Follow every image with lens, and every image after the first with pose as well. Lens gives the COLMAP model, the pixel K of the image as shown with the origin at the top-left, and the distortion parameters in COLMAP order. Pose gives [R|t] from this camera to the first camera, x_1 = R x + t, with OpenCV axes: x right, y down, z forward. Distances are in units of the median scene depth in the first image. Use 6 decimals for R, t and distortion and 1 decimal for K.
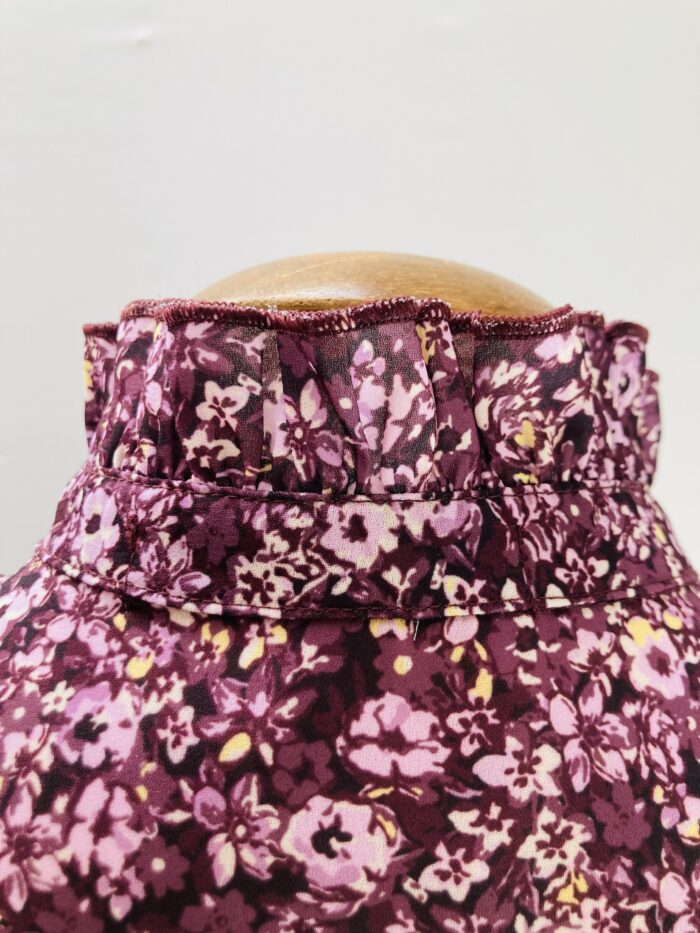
lens RADIAL K [[765.1, 0, 348.8], [0, 765.1, 466.2], [0, 0, 1]] dist [0.007281, -0.005735]
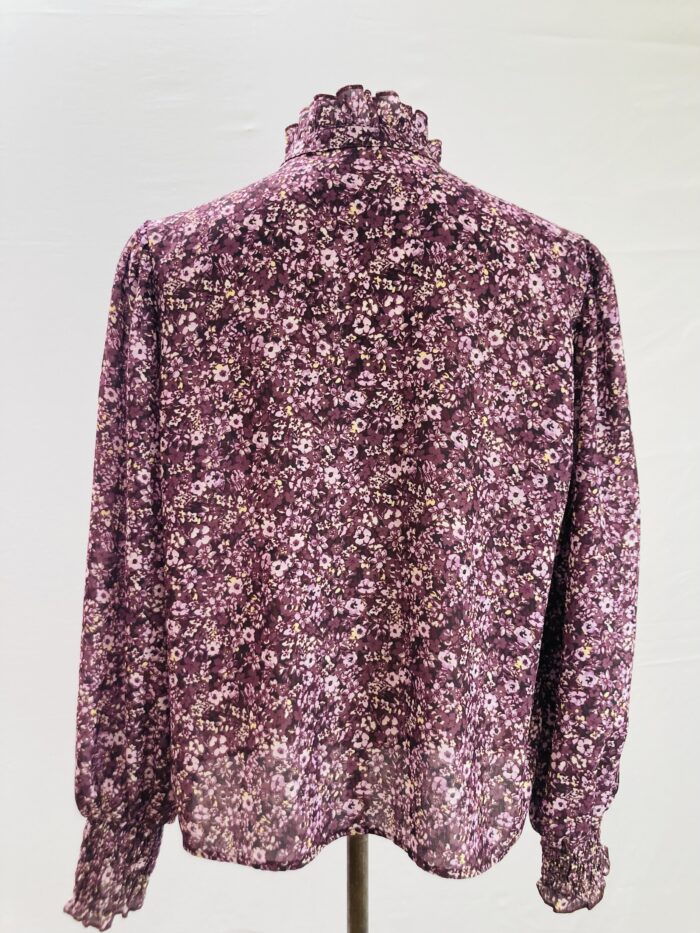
lens RADIAL K [[765.1, 0, 350.9], [0, 765.1, 466.5], [0, 0, 1]] dist [0.007281, -0.005735]
pose [[0.998213, -0.044364, -0.040022, 0.094167], [0.036167, 0.981829, -0.186291, 3.167709], [0.047559, 0.184511, 0.981679, -3.518281]]
